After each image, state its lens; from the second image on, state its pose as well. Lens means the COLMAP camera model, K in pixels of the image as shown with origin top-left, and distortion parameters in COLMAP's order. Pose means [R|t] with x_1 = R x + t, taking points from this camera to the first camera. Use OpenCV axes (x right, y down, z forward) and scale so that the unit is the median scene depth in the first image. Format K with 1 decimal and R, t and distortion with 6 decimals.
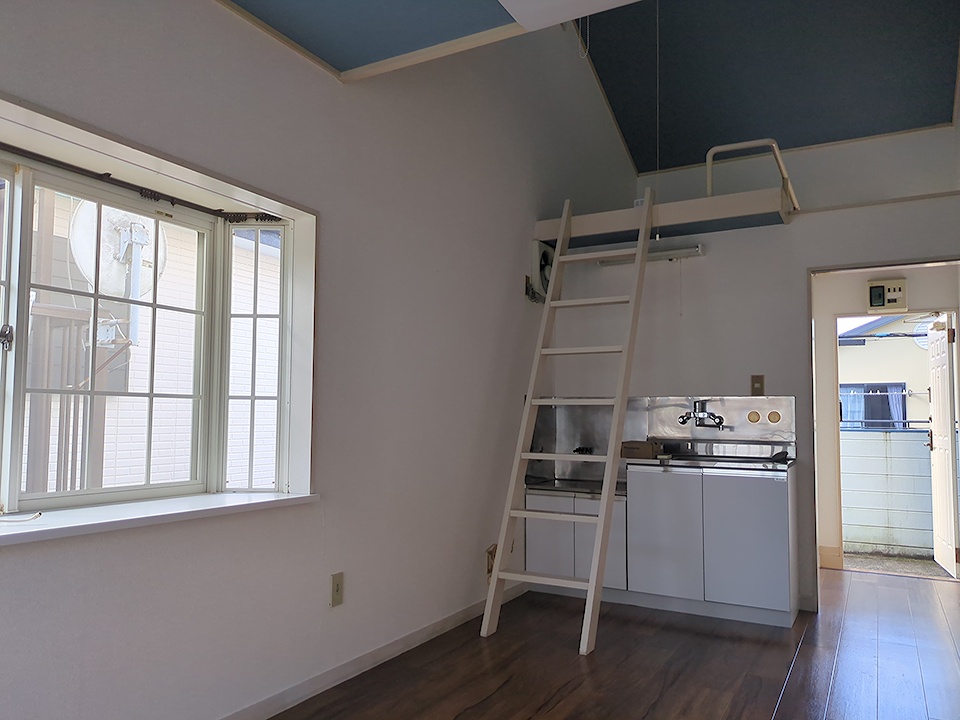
lens RADIAL K [[724.3, 0, 476.9], [0, 724.3, 374.7], [0, 0, 1]] dist [0.051290, -0.051311]
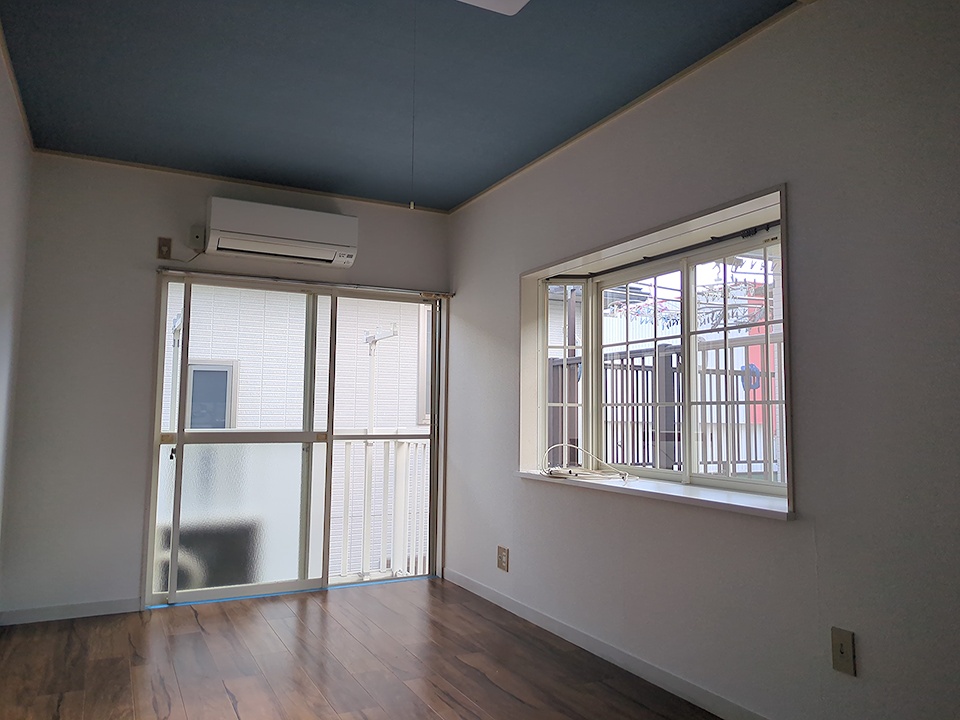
lens RADIAL K [[724.3, 0, 504.6], [0, 724.3, 350.7], [0, 0, 1]] dist [0.051290, -0.051311]
pose [[-0.524015, -0.090861, -0.846848, 0.765633], [0.035704, 0.991076, -0.128428, 0.082627], [0.850960, -0.097534, -0.516095, 1.302734]]
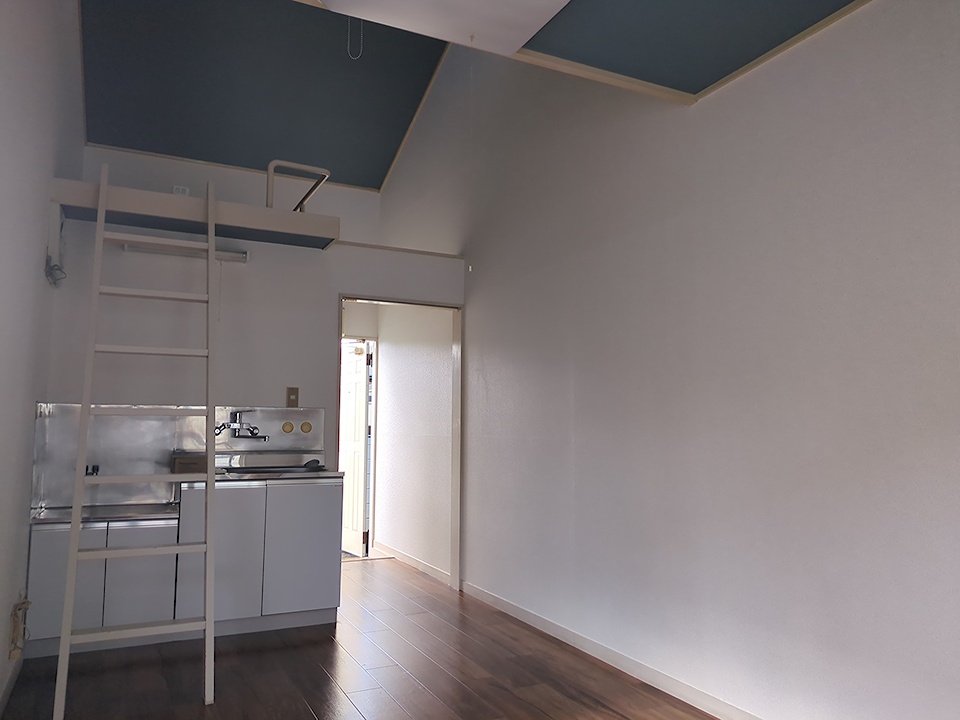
lens RADIAL K [[724.3, 0, 490.2], [0, 724.3, 368.6], [0, 0, 1]] dist [0.051290, -0.051311]
pose [[0.554495, 0.060319, 0.829998, -0.316421], [-0.047441, 0.998039, -0.040837, 0.002900], [-0.830834, -0.016732, 0.556269, 0.183336]]
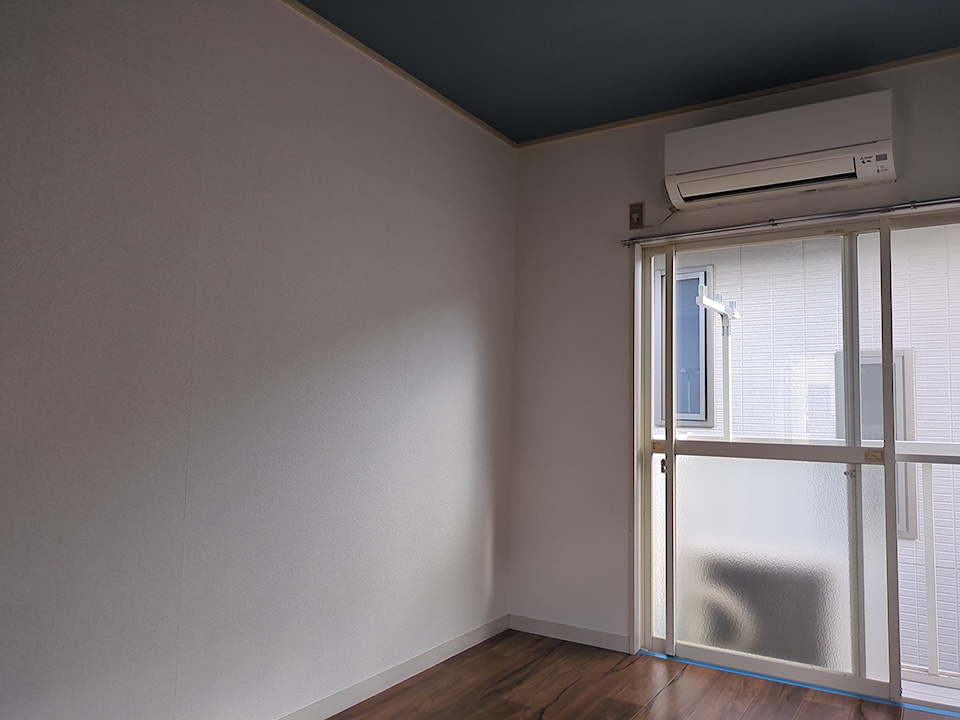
lens RADIAL K [[724.3, 0, 477.8], [0, 724.3, 356.4], [0, 0, 1]] dist [0.051290, -0.051311]
pose [[-0.998652, -0.026368, 0.044718, 0.330686], [-0.032187, 0.990345, -0.134835, 0.073331], [-0.040731, -0.136093, -0.989858, 1.207791]]
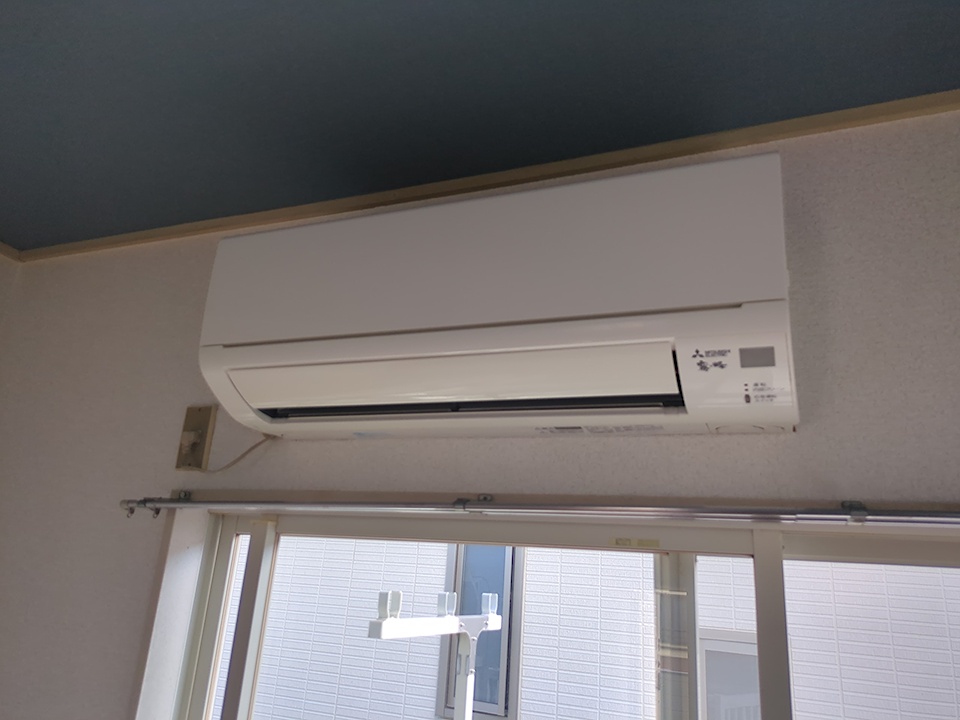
lens RADIAL K [[724.3, 0, 470.2], [0, 724.3, 359.2], [0, 0, 1]] dist [0.051290, -0.051311]
pose [[-0.988620, -0.116734, -0.094889, 0.112666], [-0.074947, 0.929104, -0.362144, -0.113889], [0.130437, -0.350911, -0.927280, 0.767004]]
